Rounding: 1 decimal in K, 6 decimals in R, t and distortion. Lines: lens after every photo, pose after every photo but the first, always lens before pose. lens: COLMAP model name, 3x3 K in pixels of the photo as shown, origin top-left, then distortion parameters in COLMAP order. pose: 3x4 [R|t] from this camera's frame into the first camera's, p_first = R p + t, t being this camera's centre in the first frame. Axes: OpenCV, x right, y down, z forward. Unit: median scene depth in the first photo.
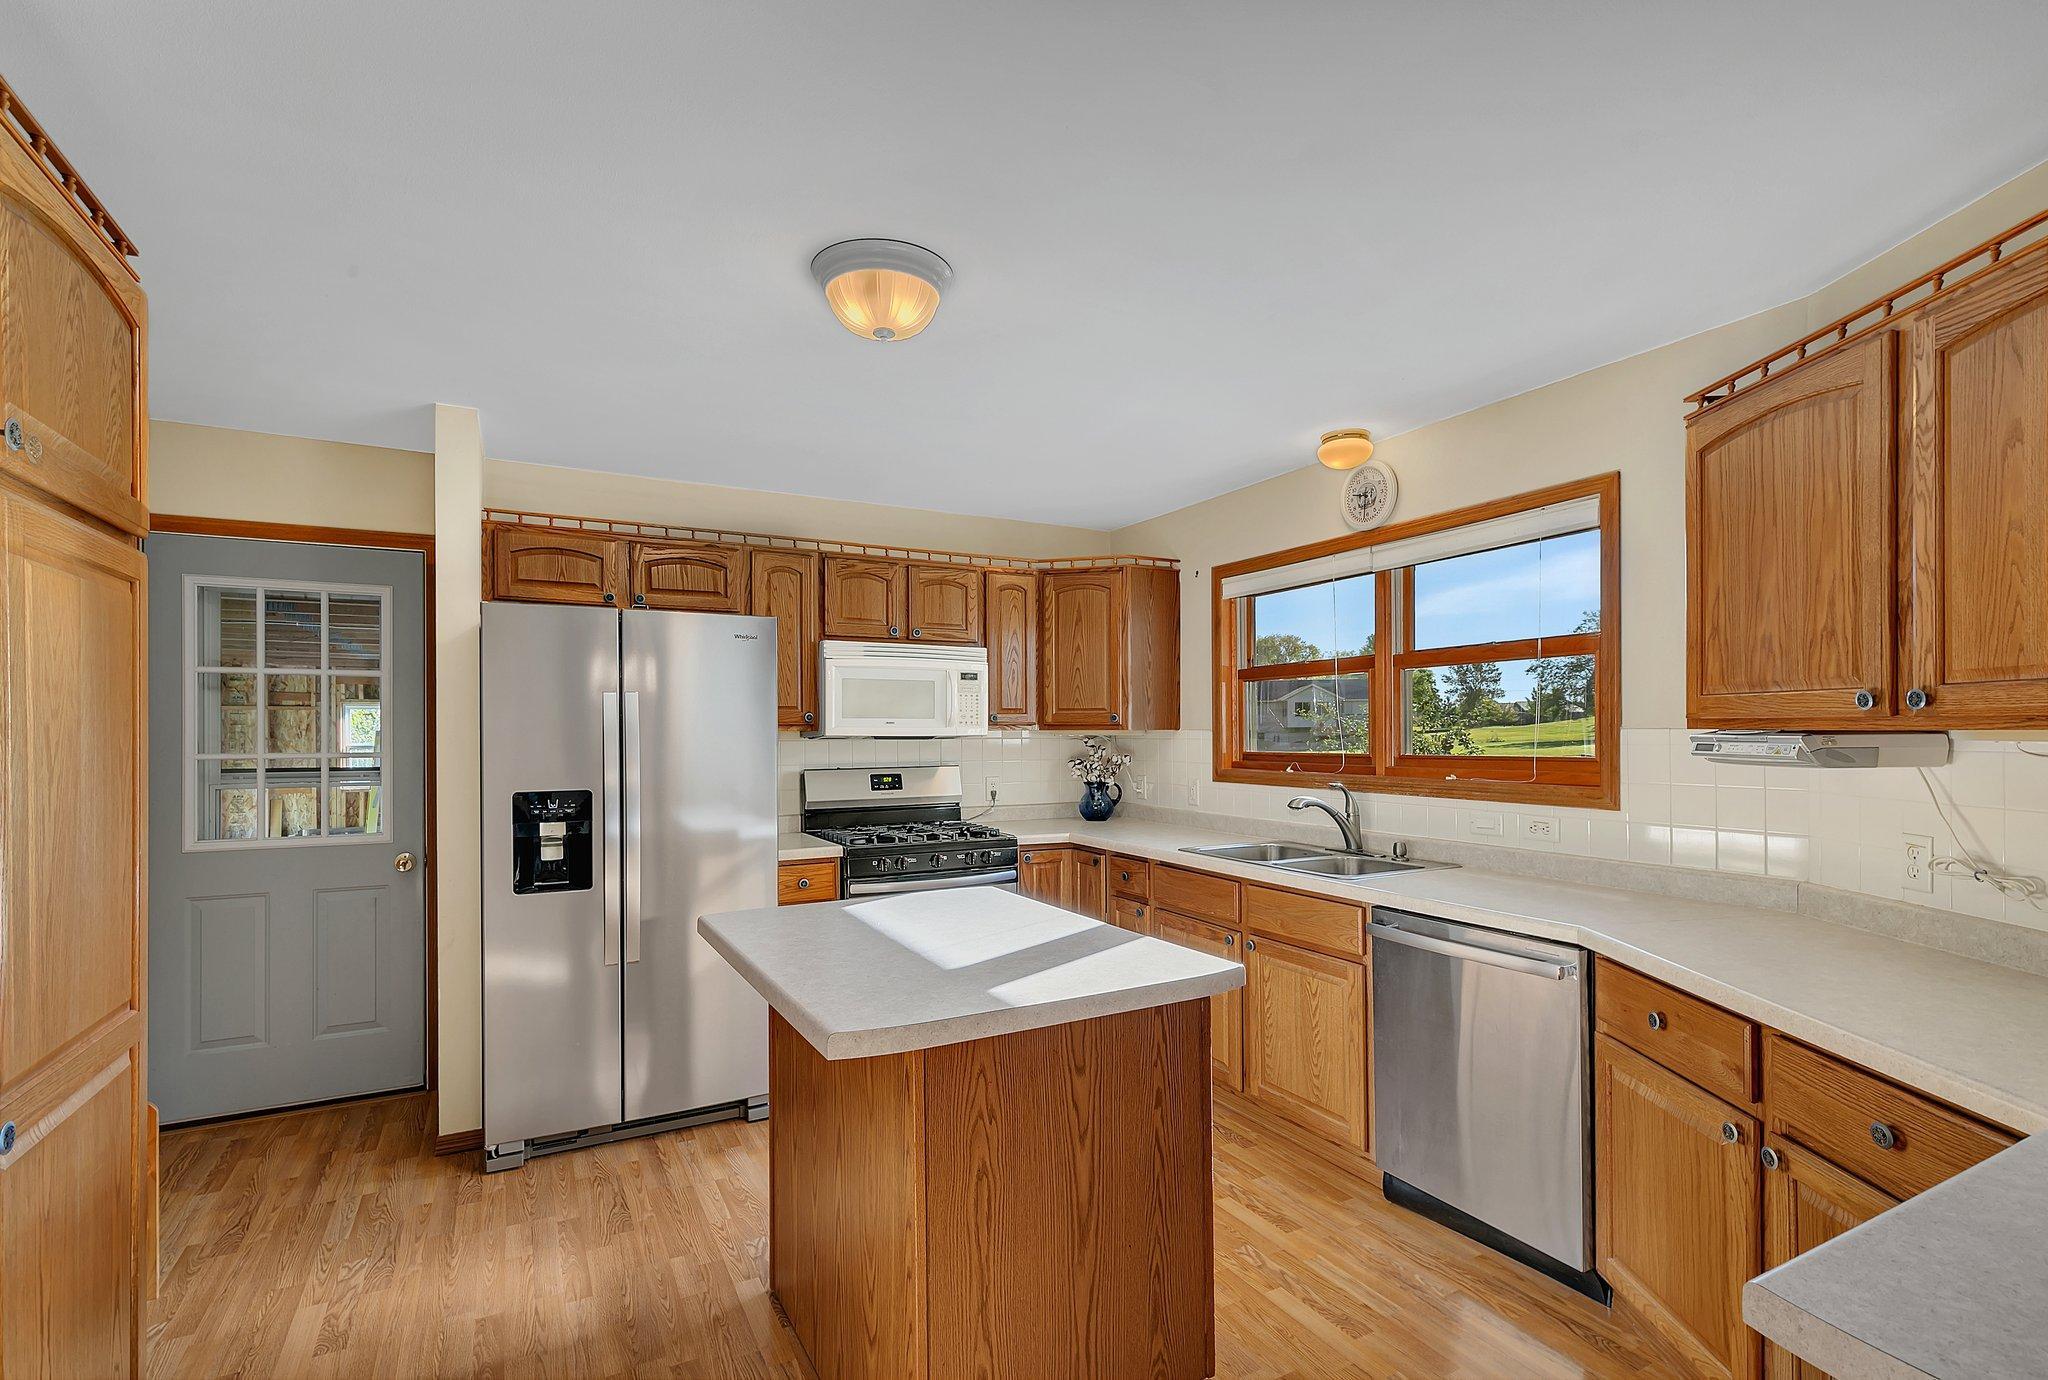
lens RADIAL K [[945.8, 0, 1017.4], [0, 945.8, 733.7], [0, 0, 1]] dist [0.003162, 0.000586]
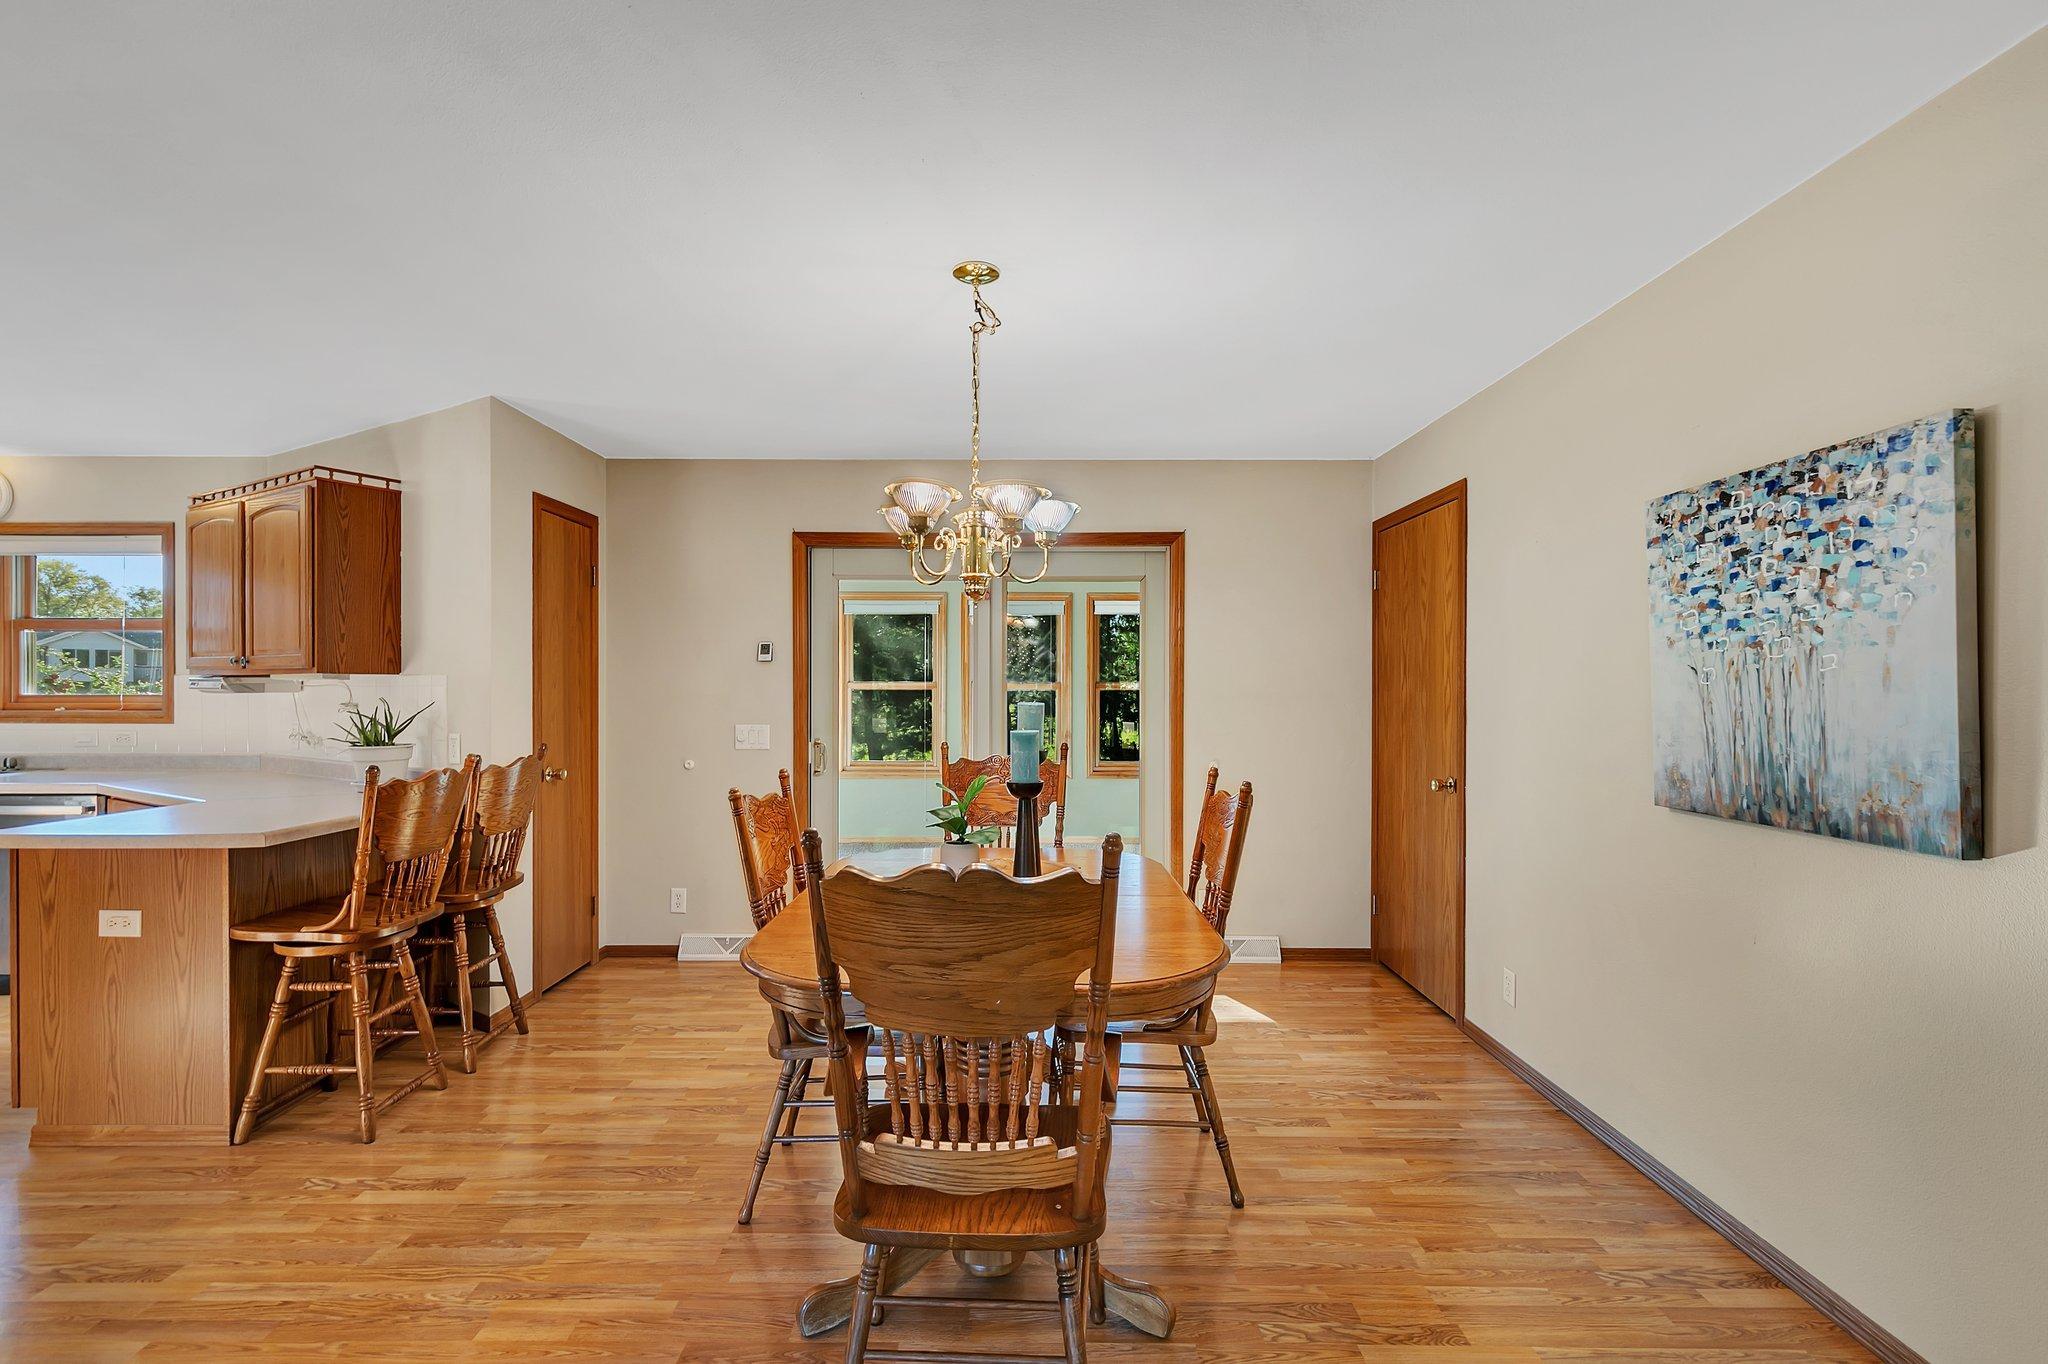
lens RADIAL K [[917.7, 0, 1018.0], [0, 917.7, 687.6], [0, 0, 1]] dist [0.001475, 0.000529]
pose [[0.466279, 0.001766, 0.884636, -0.082345], [0.001052, 0.999996, -0.002551, 0.016419], [-0.884637, 0.002120, 0.466275, -0.806828]]
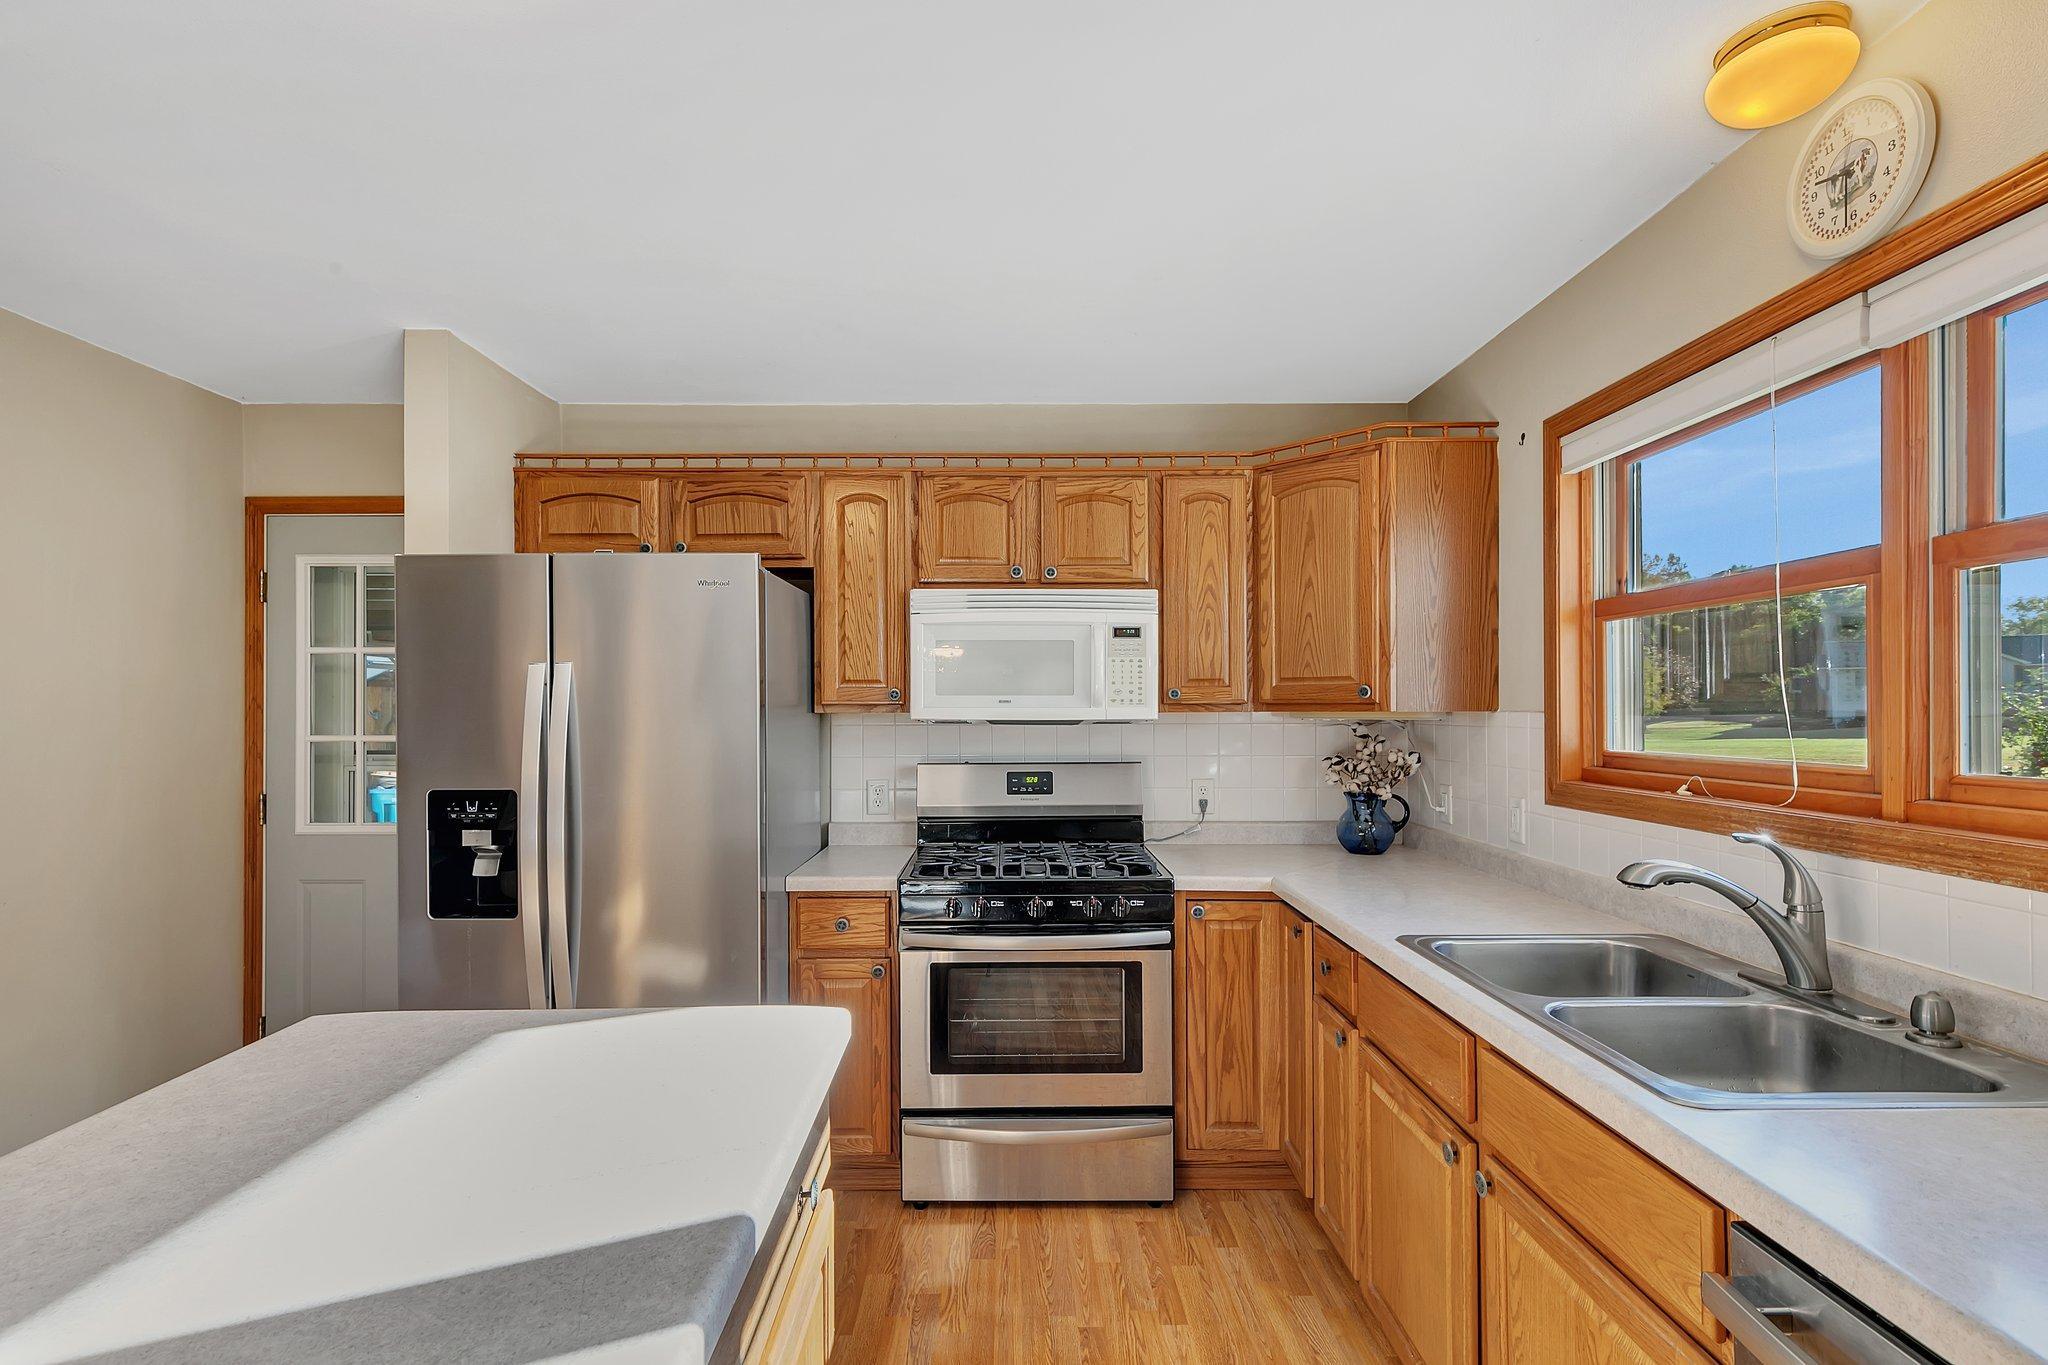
lens RADIAL K [[950.1, 0, 1011.6], [0, 950.1, 709.2], [0, 0, 1]] dist [0.003425, 0.000213]
pose [[0.884032, -0.000525, -0.467427, 0.221521], [-0.001433, 0.999992, -0.003834, -0.003327], [0.467425, 0.004059, 0.884023, 0.413208]]
